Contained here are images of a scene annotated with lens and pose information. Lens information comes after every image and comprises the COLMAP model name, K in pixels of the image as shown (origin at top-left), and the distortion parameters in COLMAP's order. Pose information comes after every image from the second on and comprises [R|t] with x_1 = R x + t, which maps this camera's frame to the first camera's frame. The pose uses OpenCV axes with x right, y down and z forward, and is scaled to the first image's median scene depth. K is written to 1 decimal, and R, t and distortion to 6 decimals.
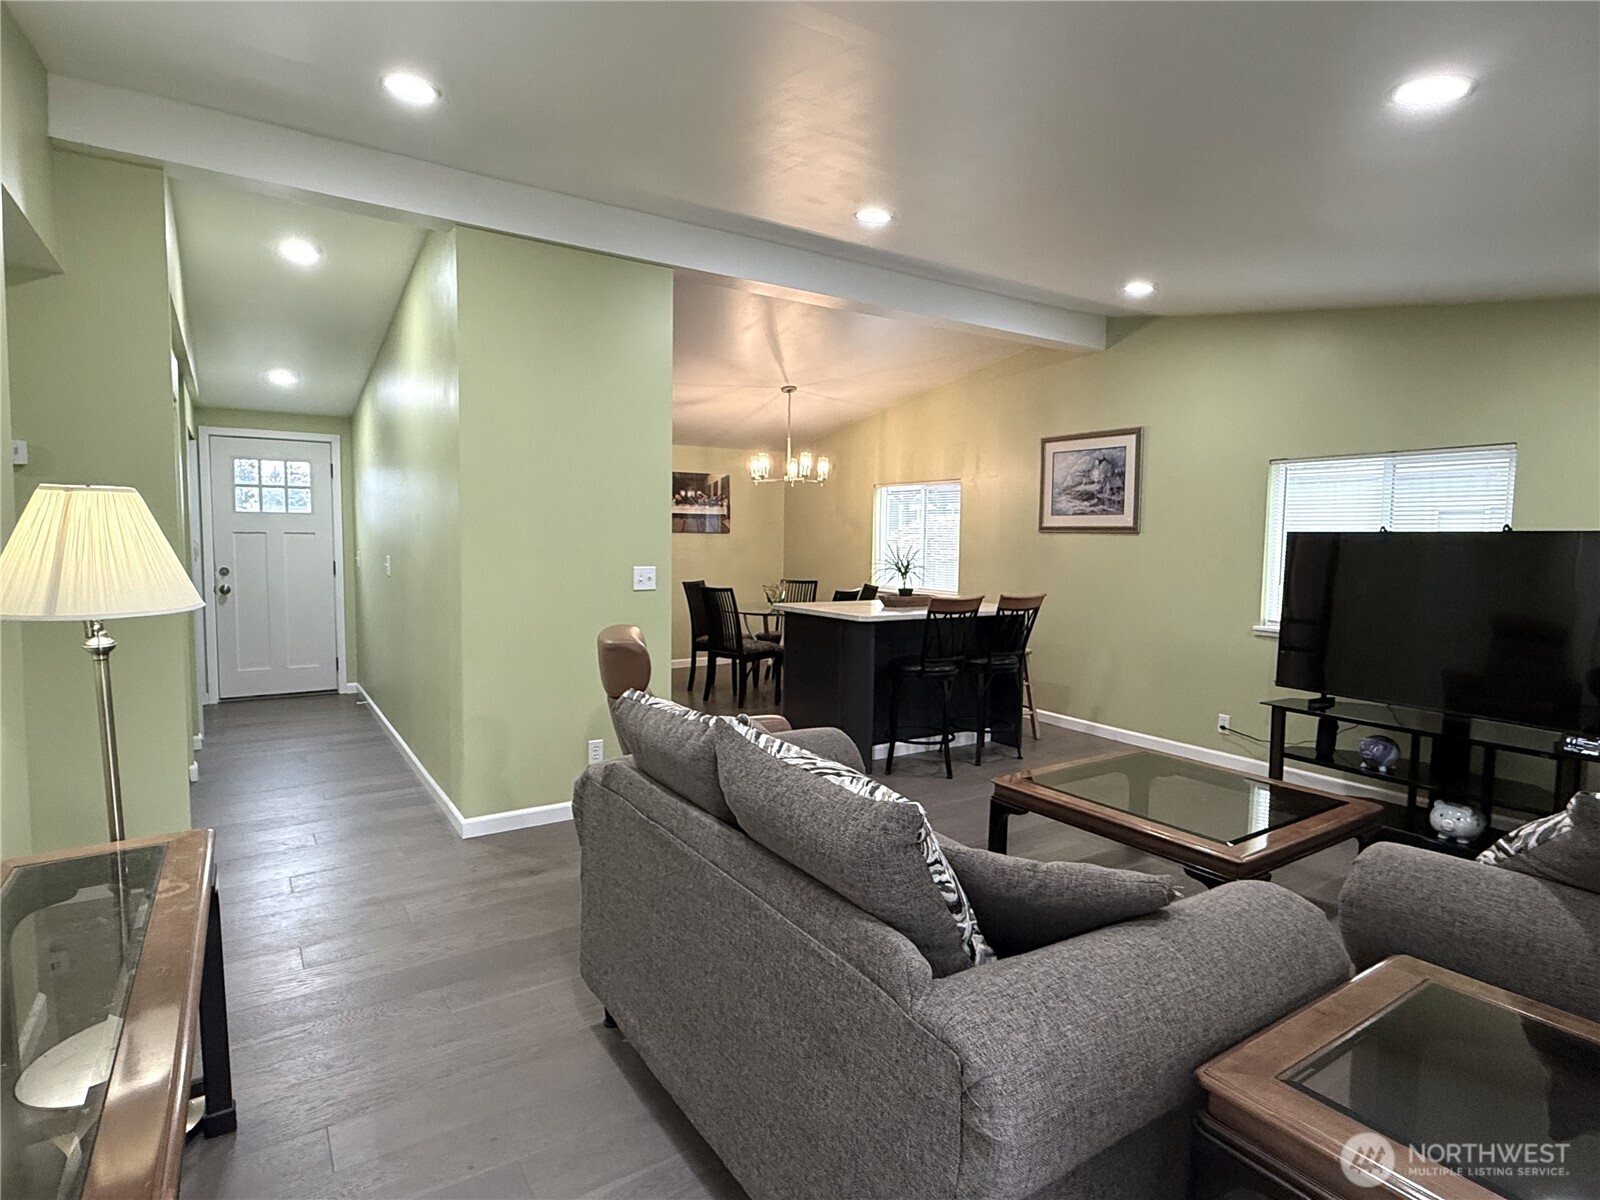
lens RADIAL K [[869.0, 0, 811.0], [0, 869.0, 611.9], [0, 0, 1]] dist [0.000741, -0.001697]
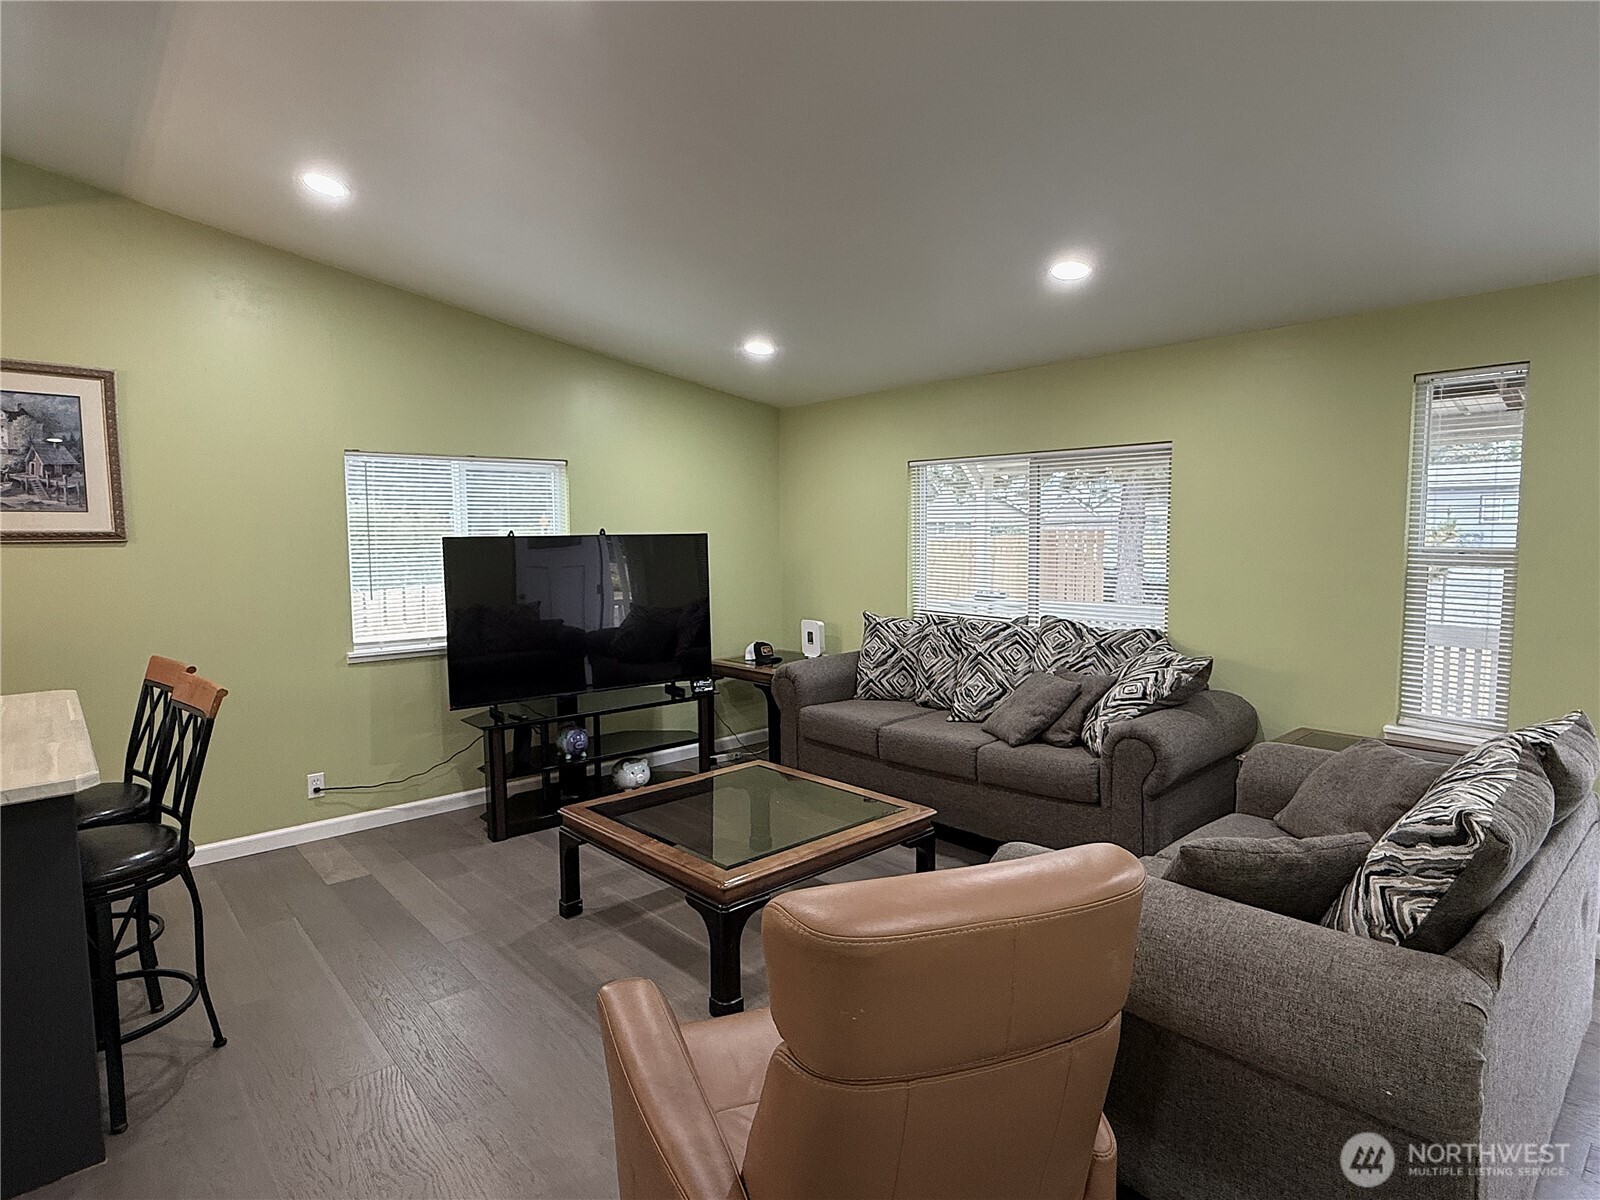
lens RADIAL K [[869.0, 0, 781.2], [0, 869.0, 604.3], [0, 0, 1]] dist [0.000741, -0.001697]
pose [[-0.128372, -0.095463, 0.987121, -0.300660], [0.093313, 0.989778, 0.107855, -0.069429], [-0.987326, 0.105957, -0.118151, 0.611216]]
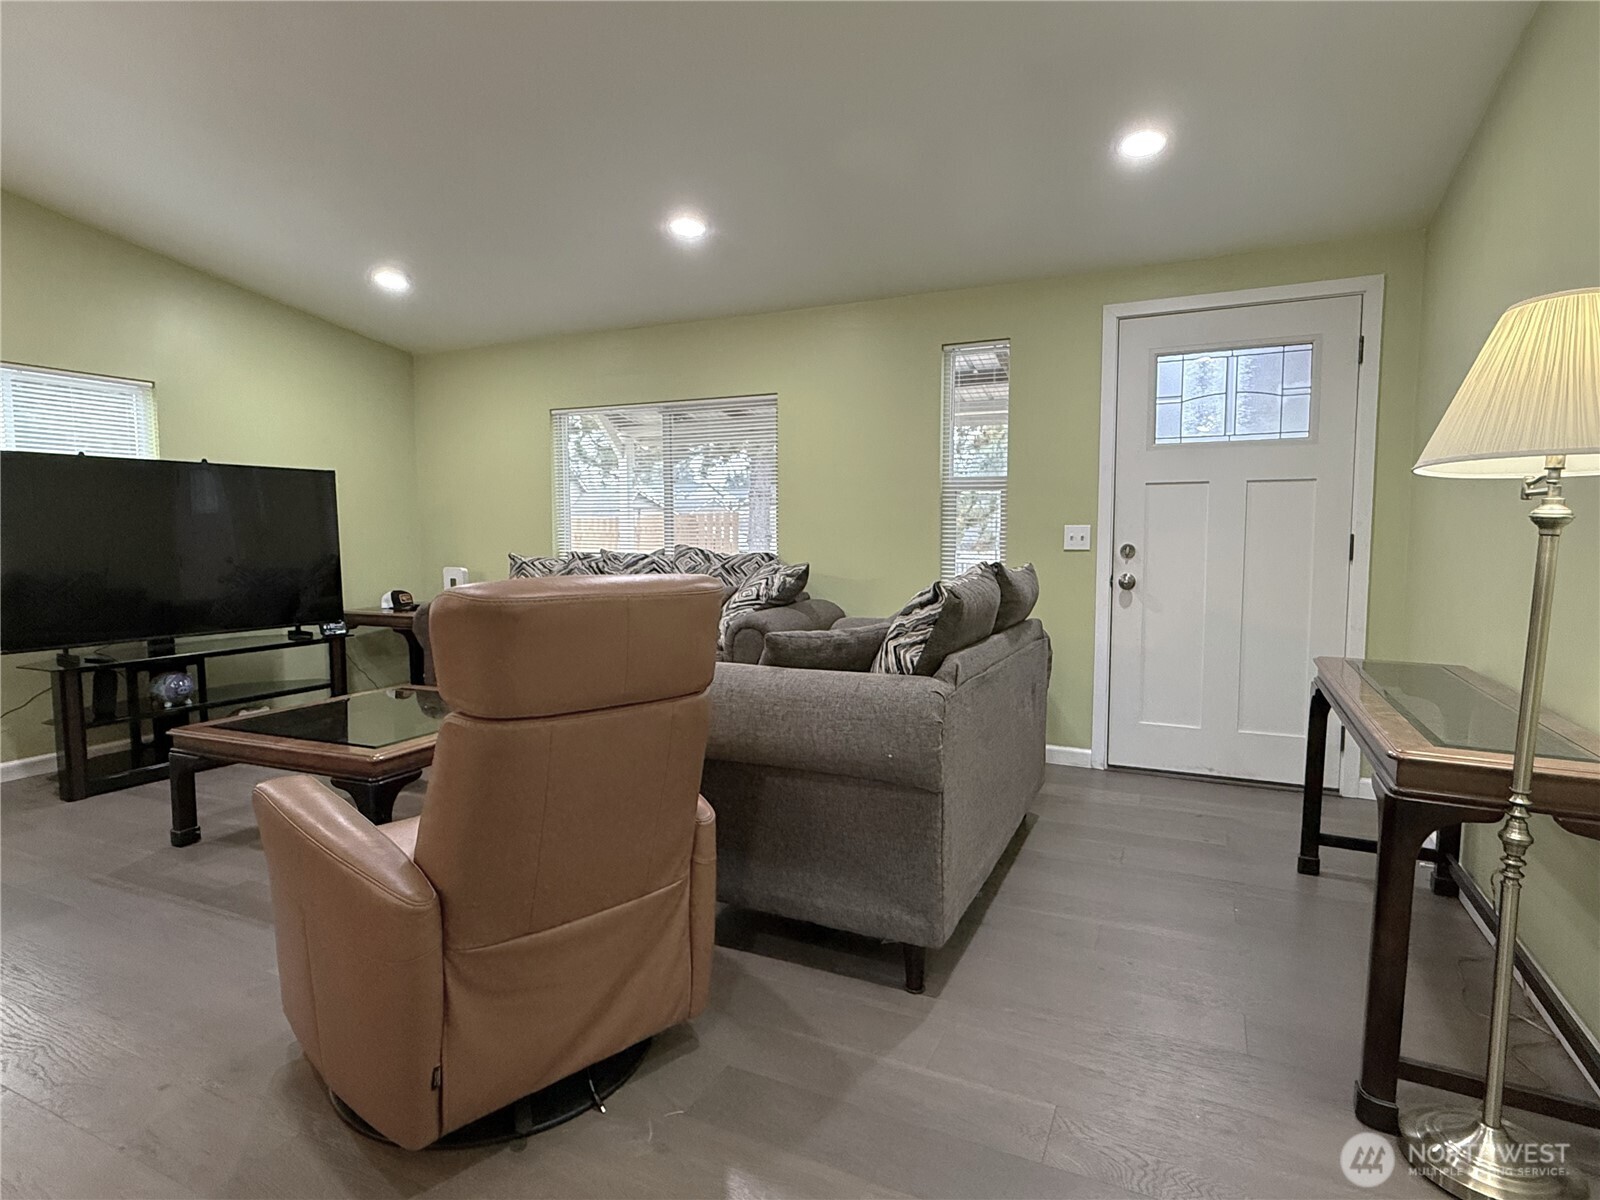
lens RADIAL K [[869.0, 0, 797.7], [0, 869.0, 606.8], [0, 0, 1]] dist [0.000741, -0.001697]
pose [[-0.516985, -0.084669, 0.851797, -0.368853], [0.069322, 0.987686, 0.140251, -0.010451], [-0.853183, 0.131556, -0.504749, 0.631753]]
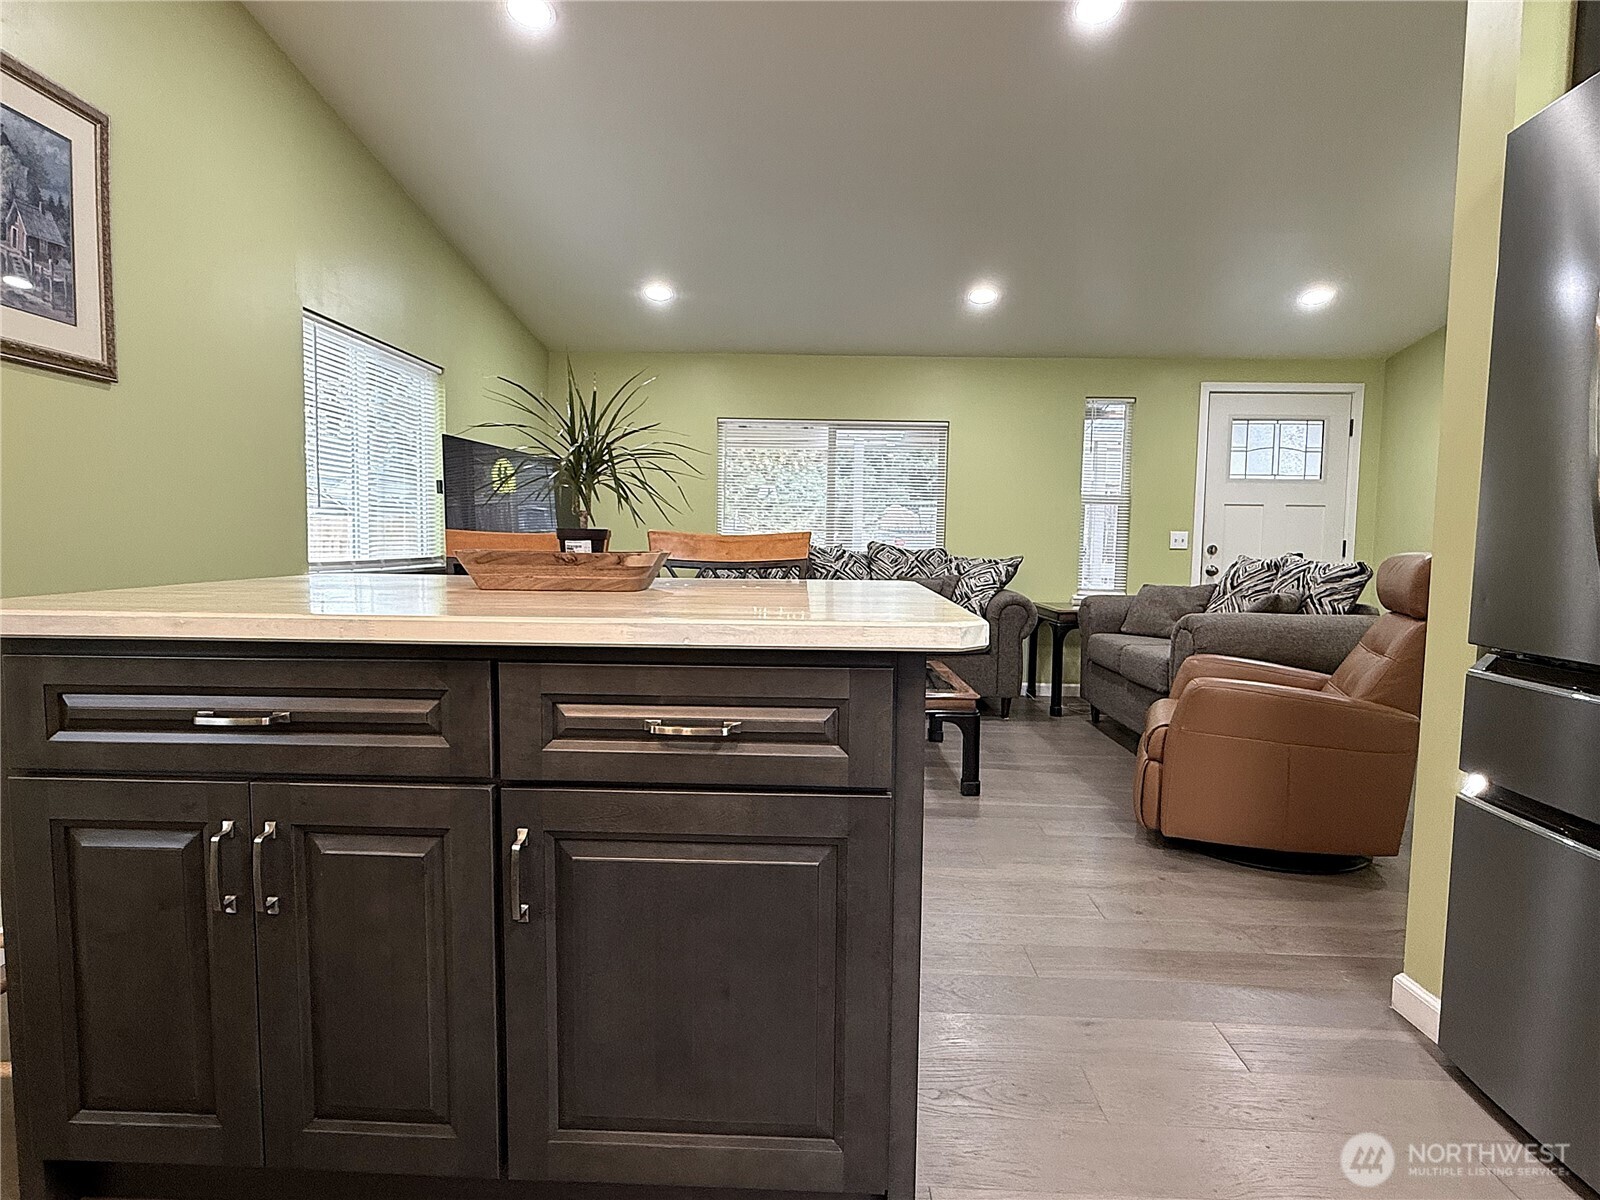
lens RADIAL K [[869.0, 0, 806.9], [0, 869.0, 604.3], [0, 0, 1]] dist [0.000741, -0.001697]
pose [[-0.811119, -0.067821, 0.580936, -0.128507], [0.025553, 0.988197, 0.151044, -0.041078], [-0.584323, 0.137360, -0.799812, 1.143483]]
